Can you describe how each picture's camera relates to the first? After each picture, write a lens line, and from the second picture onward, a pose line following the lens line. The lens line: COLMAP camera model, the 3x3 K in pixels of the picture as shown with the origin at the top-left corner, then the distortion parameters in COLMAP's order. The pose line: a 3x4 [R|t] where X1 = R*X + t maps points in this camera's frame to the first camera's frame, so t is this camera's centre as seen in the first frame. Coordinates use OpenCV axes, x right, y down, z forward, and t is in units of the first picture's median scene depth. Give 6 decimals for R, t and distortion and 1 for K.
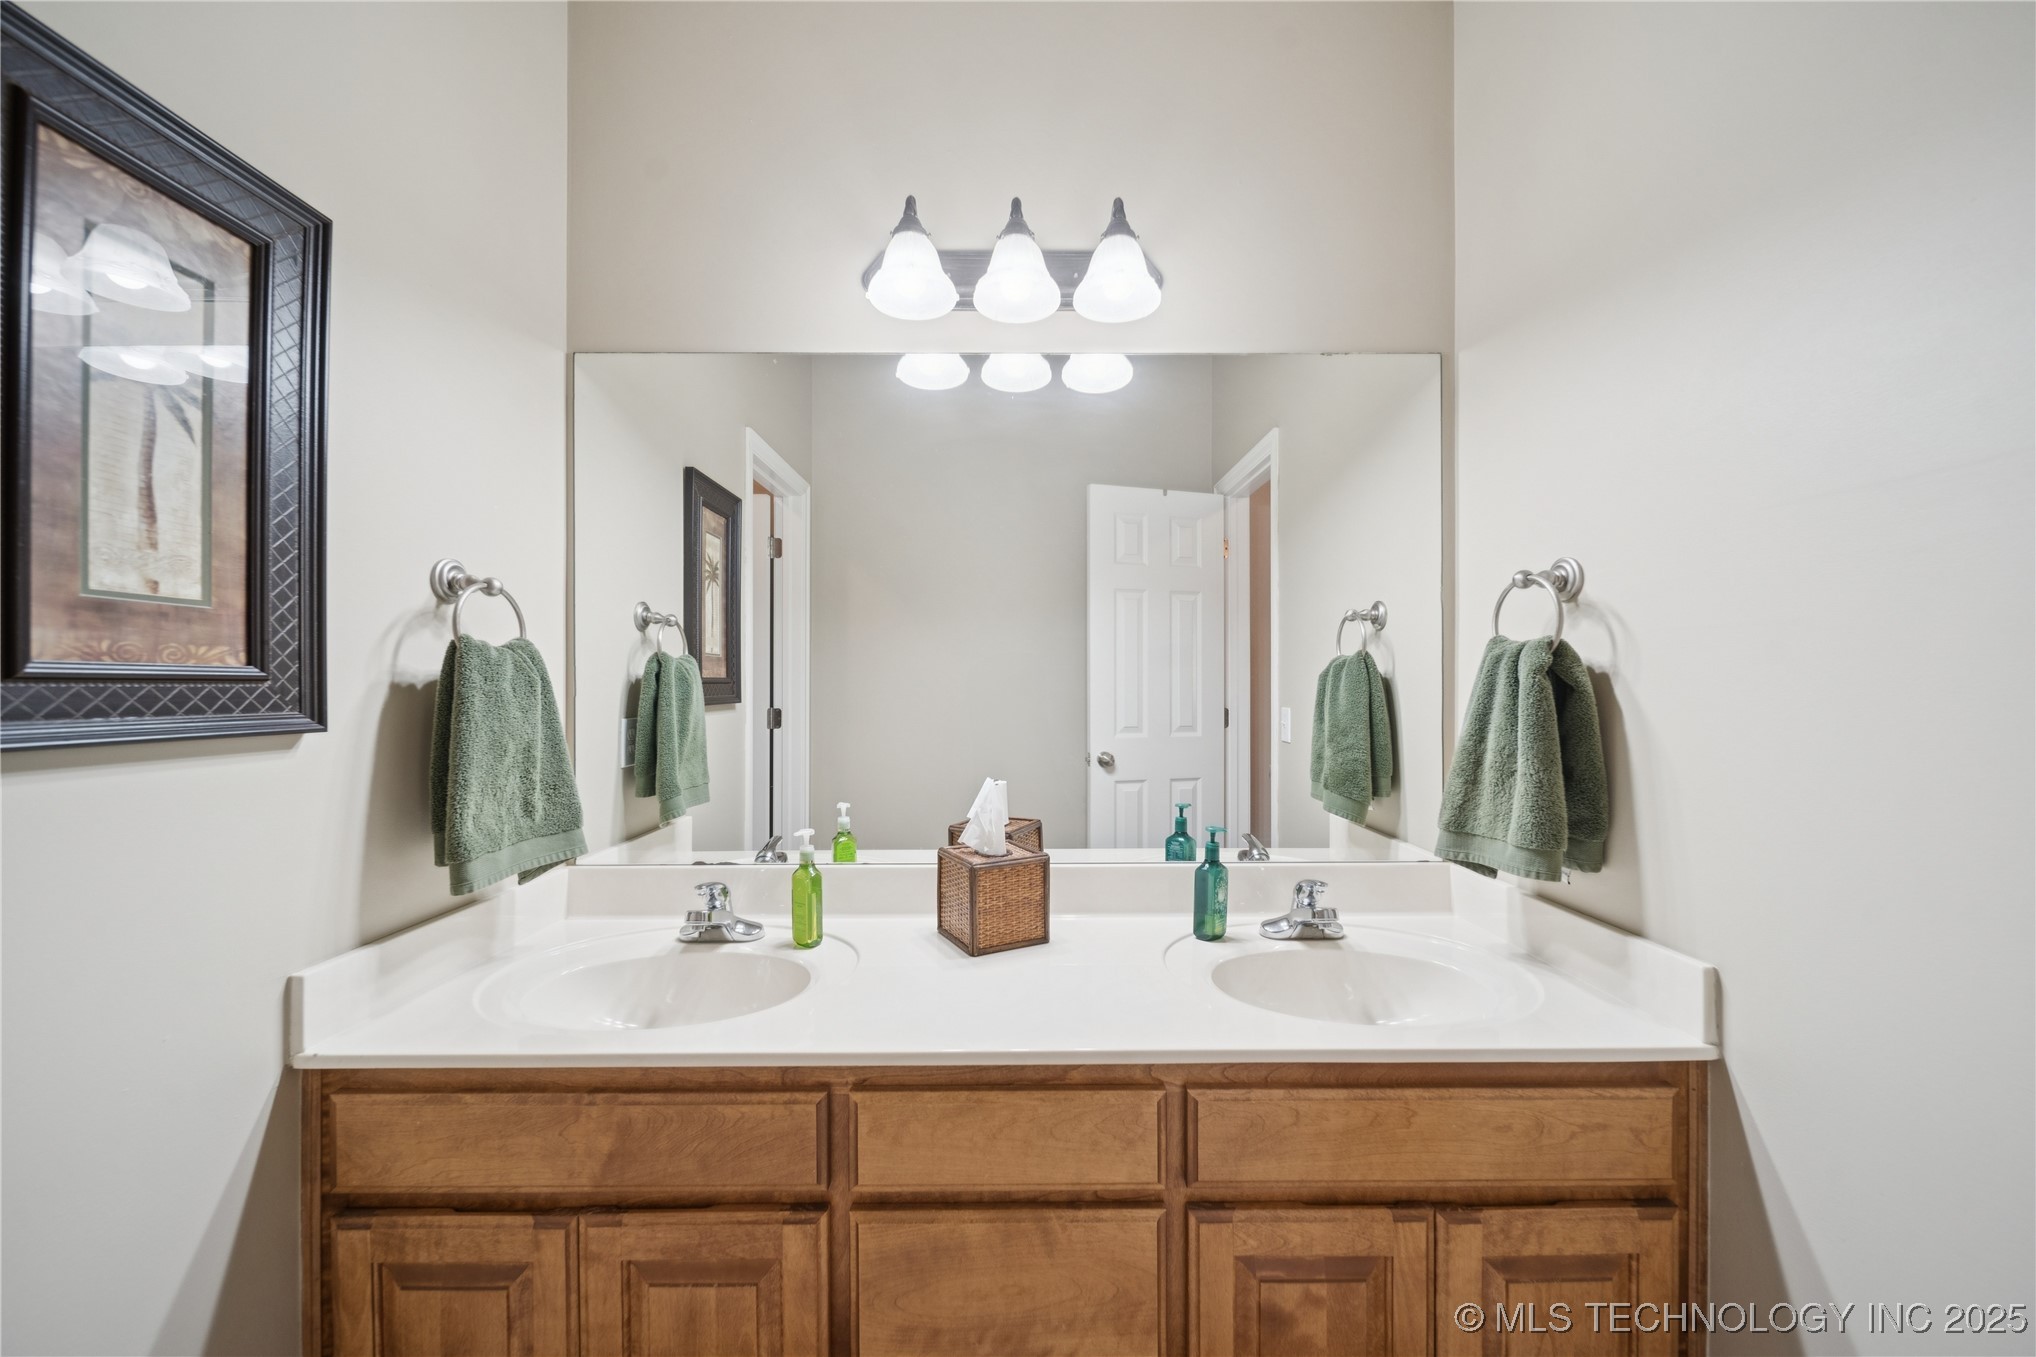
lens RADIAL K [[726.1, 0, 1012.6], [0, 726.1, 683.9], [0, 0, 1]] dist [-0.002347, -0.000453]
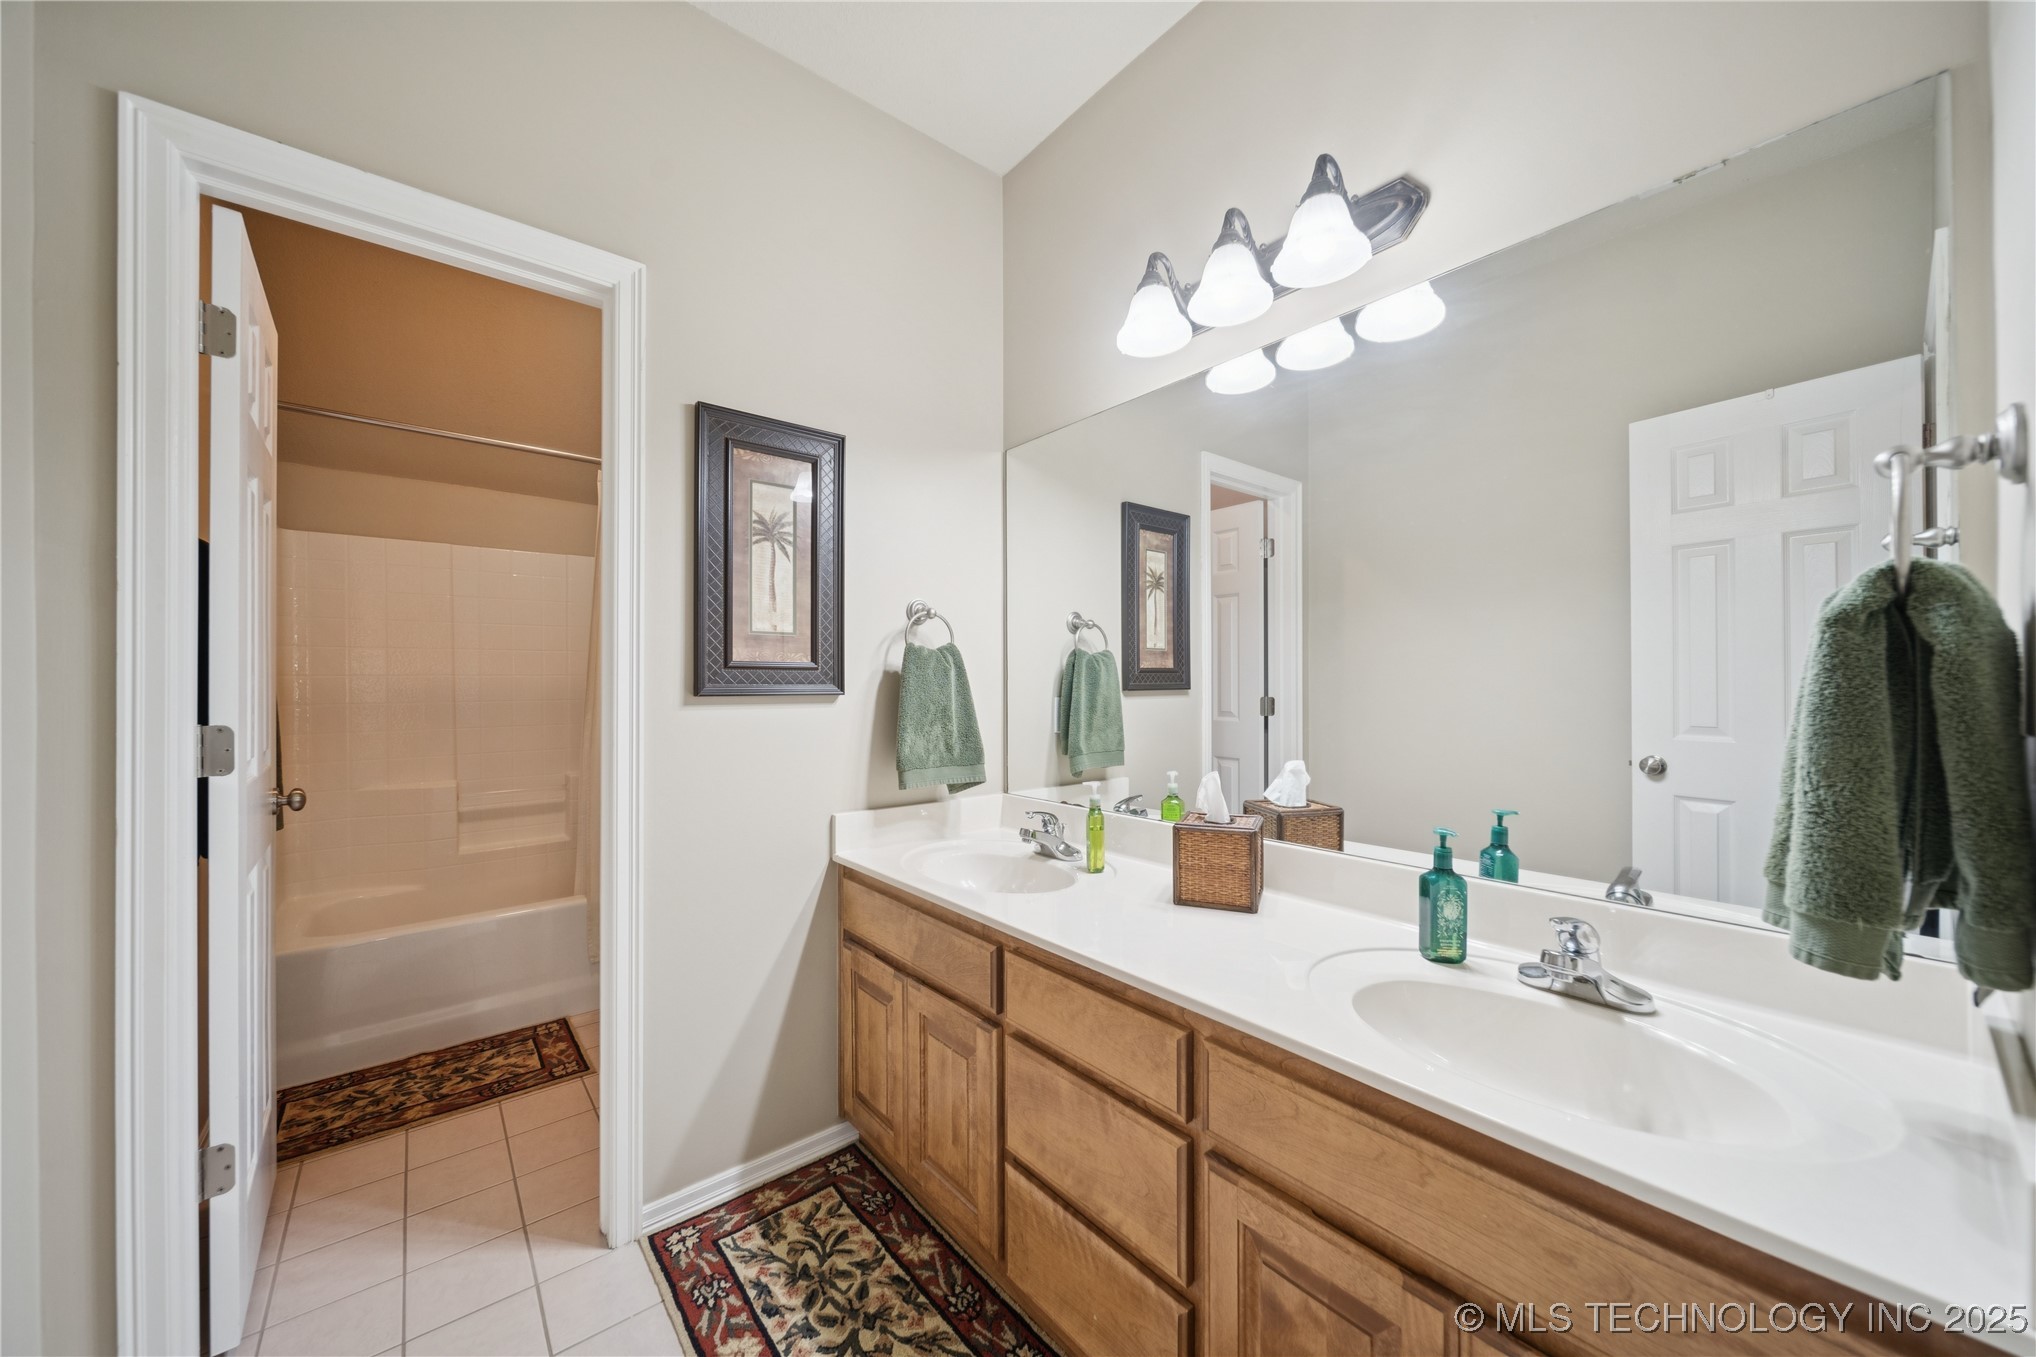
lens RADIAL K [[726.1, 0, 1020.7], [0, 726.1, 682.3], [0, 0, 1]] dist [-0.002347, -0.000453]
pose [[0.629932, -0.003684, -0.776642, 0.886275], [0.004385, 0.999990, -0.001187, 0.036073], [0.776638, -0.002657, 0.629942, 0.124057]]
